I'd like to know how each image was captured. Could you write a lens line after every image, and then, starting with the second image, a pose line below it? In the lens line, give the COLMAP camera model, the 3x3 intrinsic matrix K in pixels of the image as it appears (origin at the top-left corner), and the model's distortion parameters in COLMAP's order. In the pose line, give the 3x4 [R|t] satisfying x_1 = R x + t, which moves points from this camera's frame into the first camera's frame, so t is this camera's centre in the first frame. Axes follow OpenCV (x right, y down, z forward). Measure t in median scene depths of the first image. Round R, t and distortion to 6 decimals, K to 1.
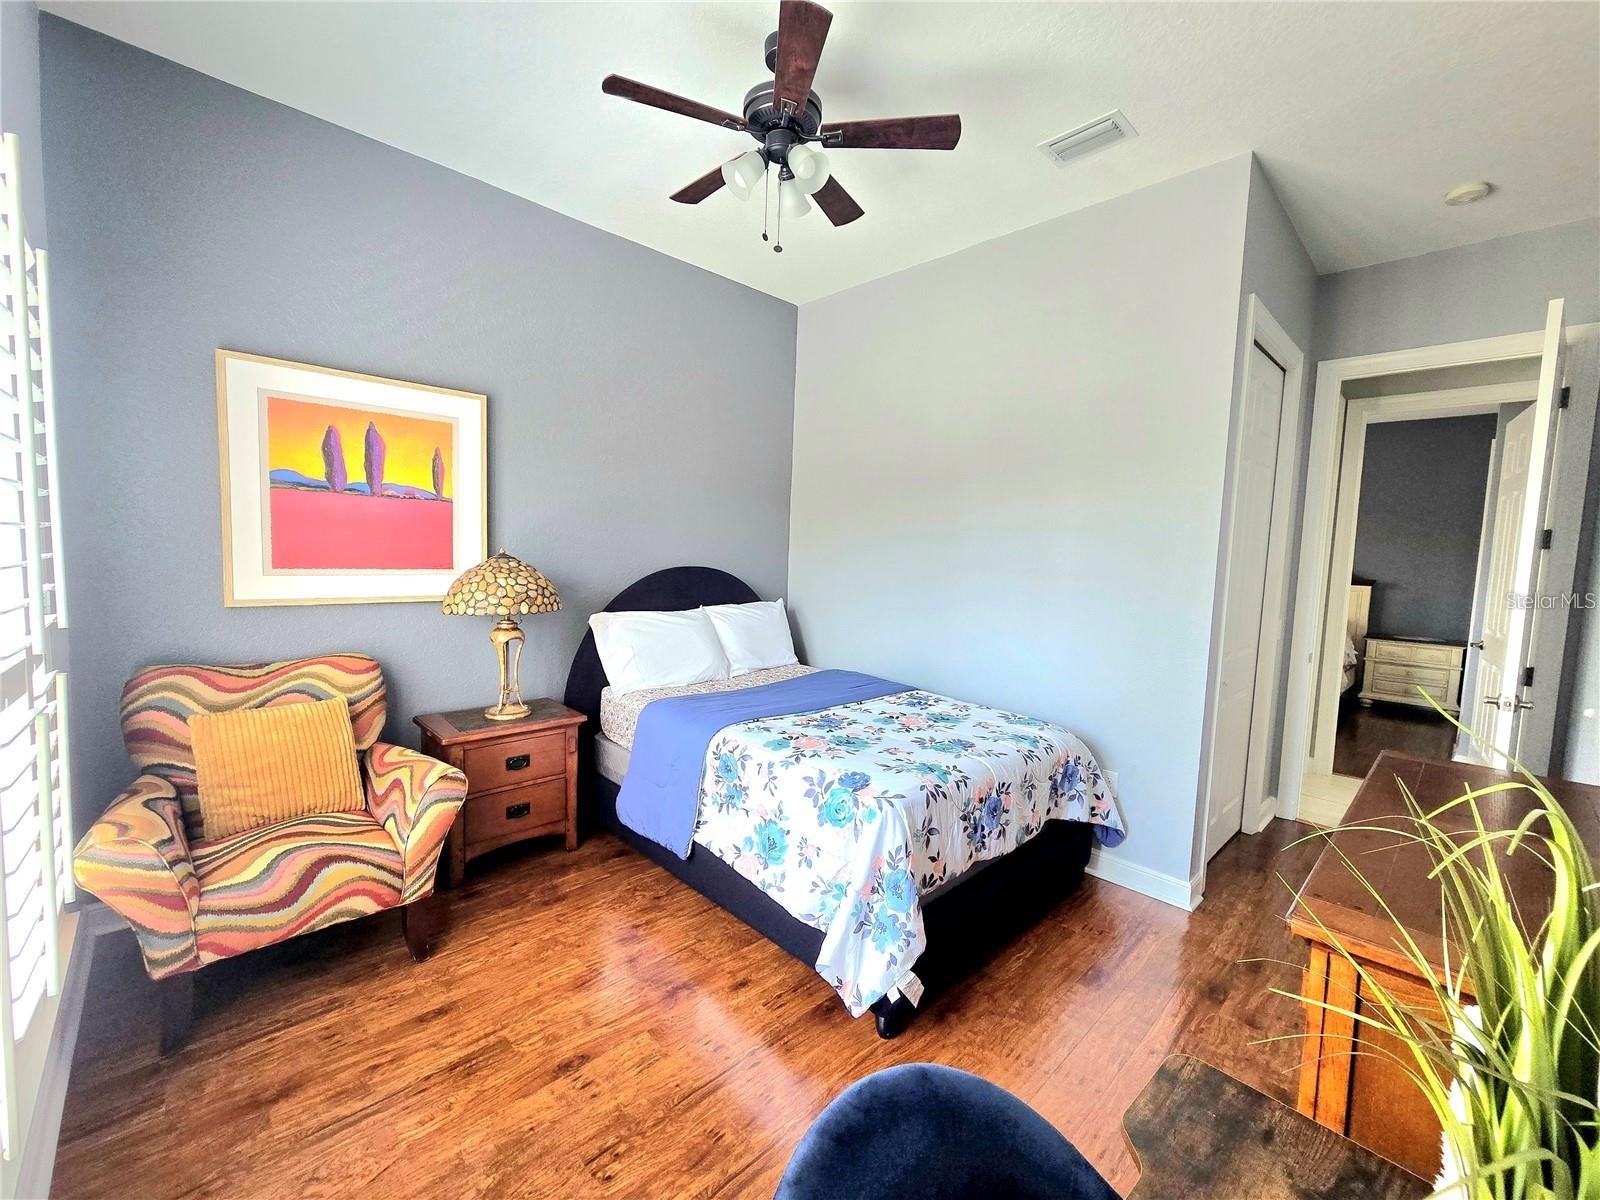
lens RADIAL K [[652.5, 0, 796.0], [0, 652.5, 599.0], [0, 0, 1]] dist [-0.007205, 0.002183]
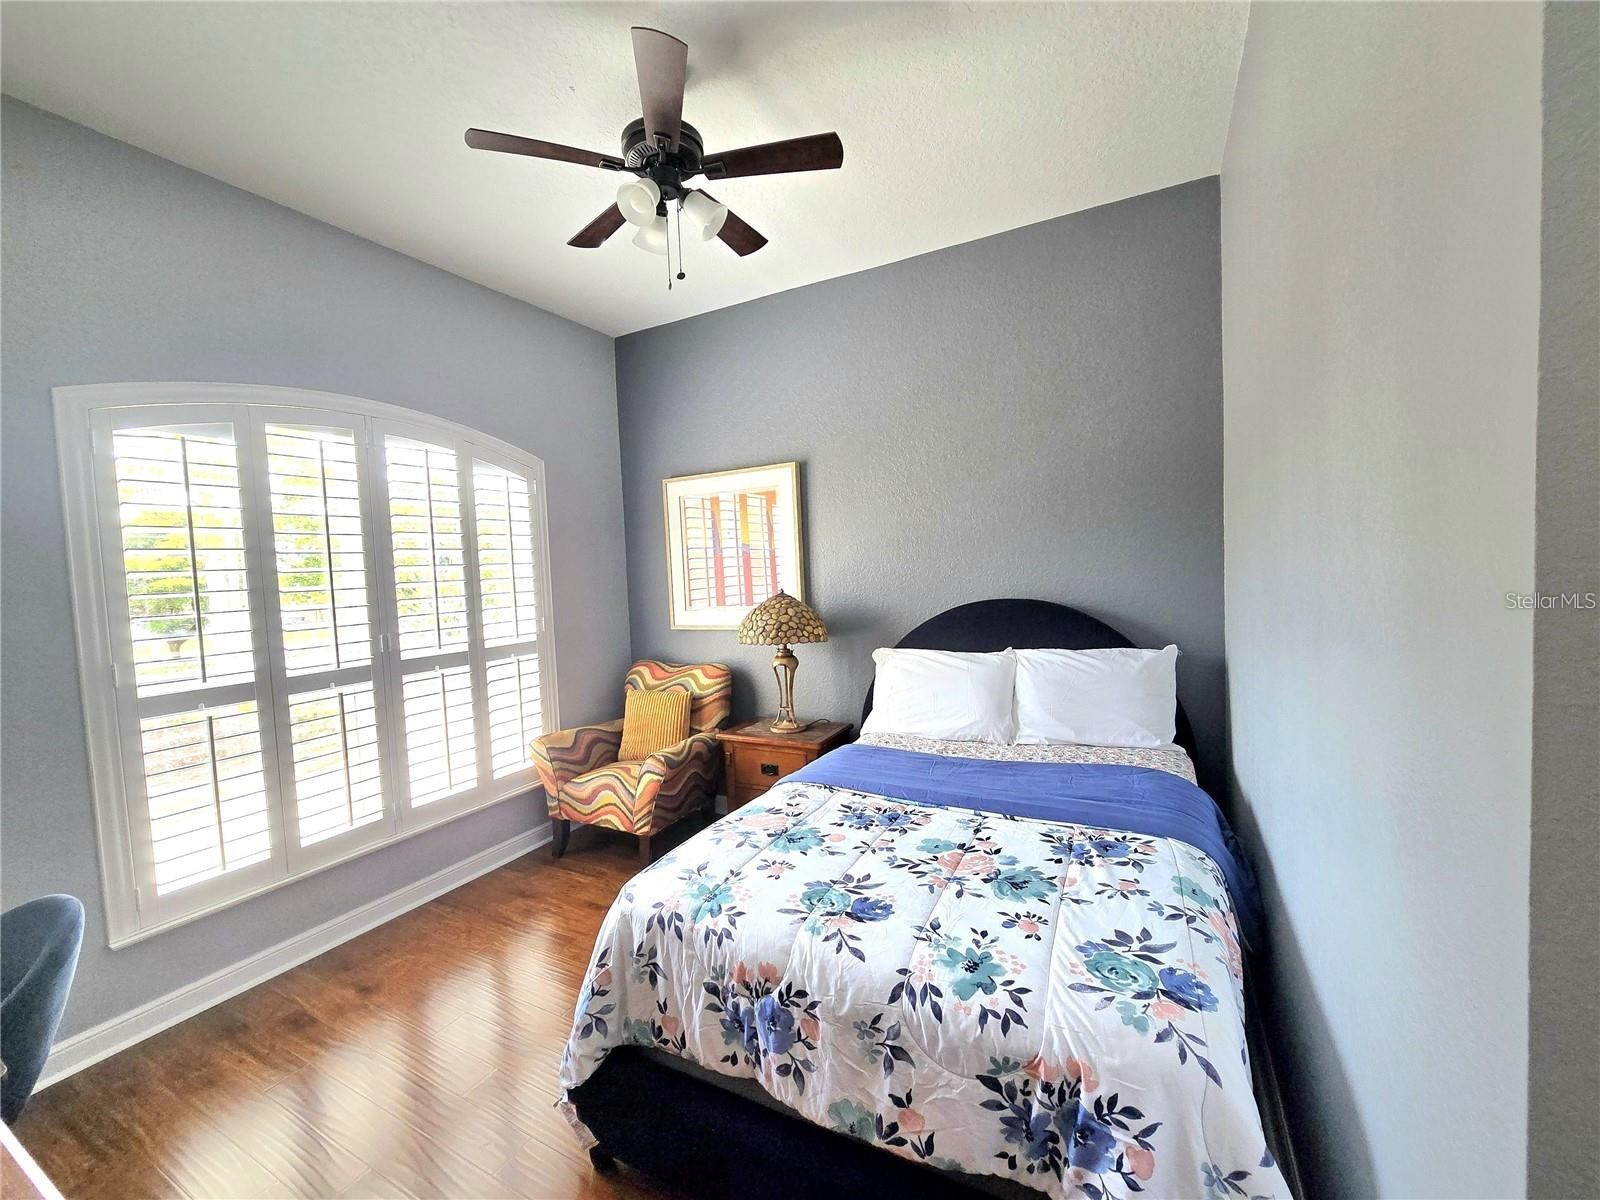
lens RADIAL K [[652.5, 0, 792.8], [0, 652.5, 602.8], [0, 0, 1]] dist [-0.007205, 0.002183]
pose [[0.305299, 0.001824, -0.952255, 0.728433], [-0.018646, 0.999818, -0.004063, -0.050256], [0.952074, 0.018996, 0.305277, 0.680651]]
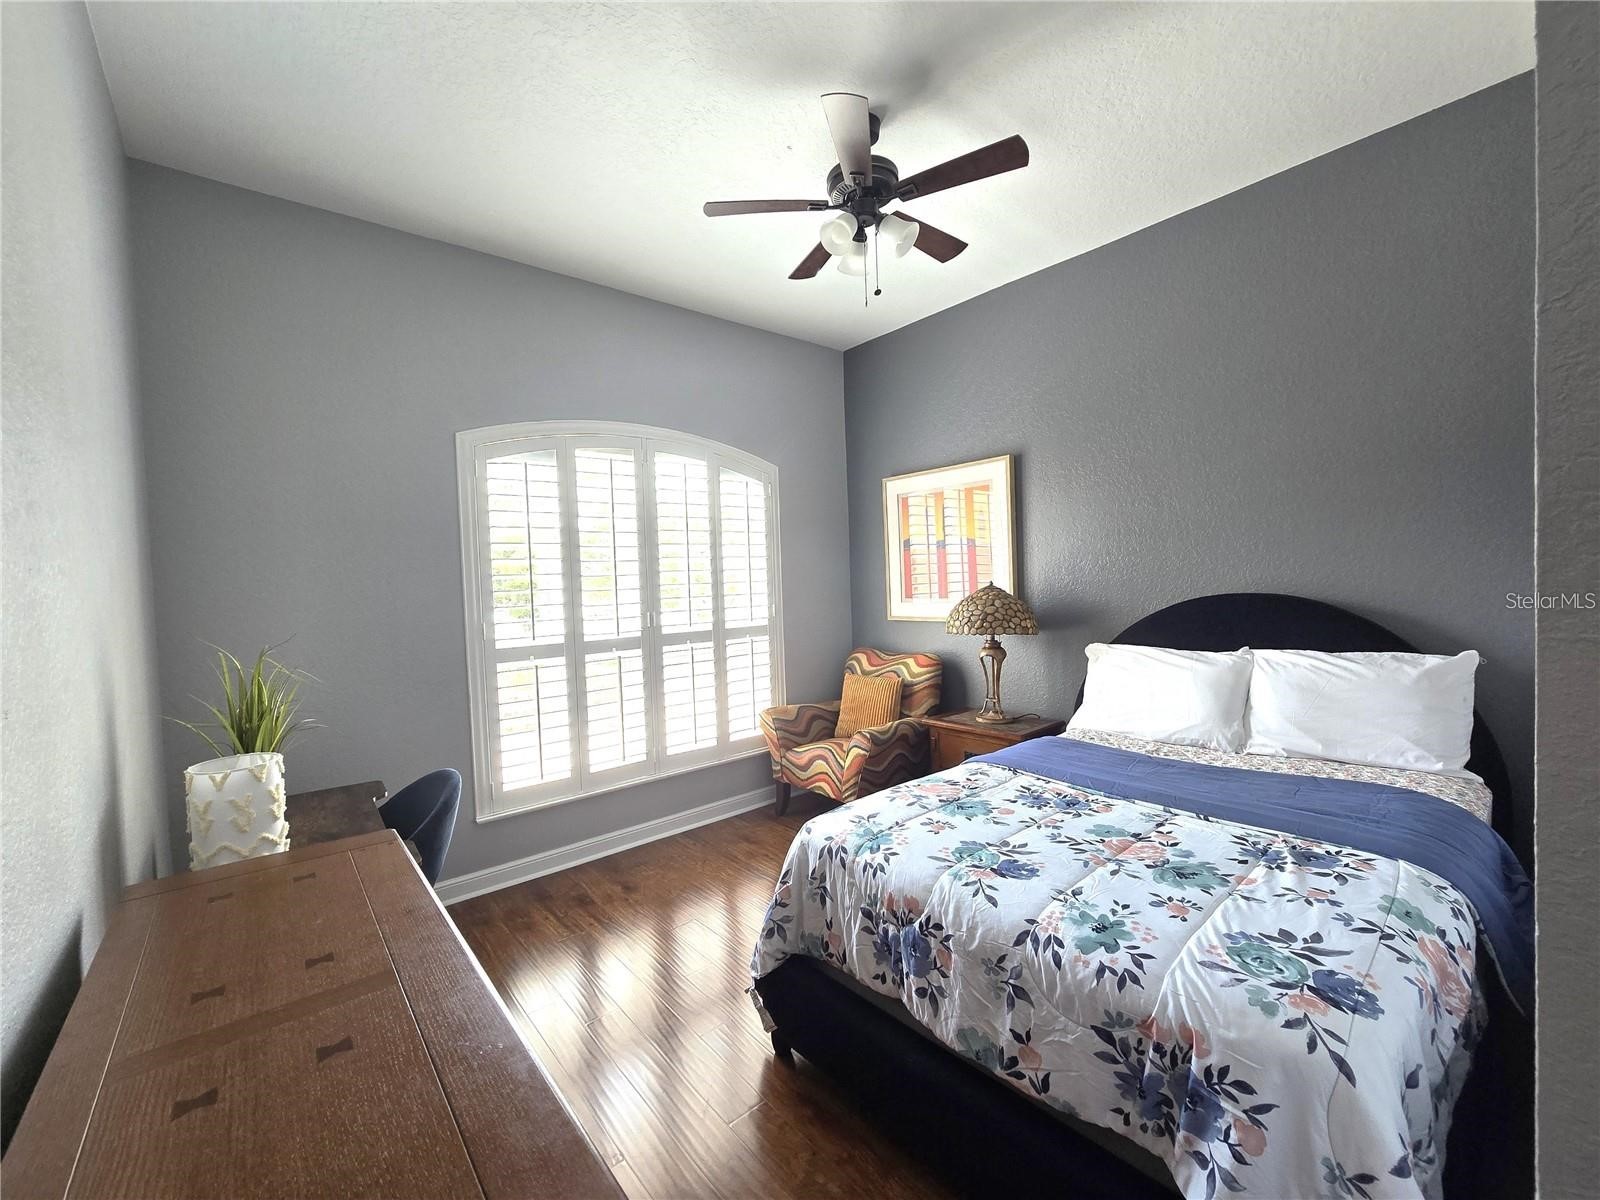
lens RADIAL K [[652.5, 0, 792.2], [0, 652.5, 602.5], [0, 0, 1]] dist [-0.007205, 0.002183]
pose [[-0.065862, -0.000434, -0.997829, 0.817638], [-0.043020, 0.999071, 0.002405, -0.026347], [0.996901, 0.043085, -0.065820, 0.743694]]
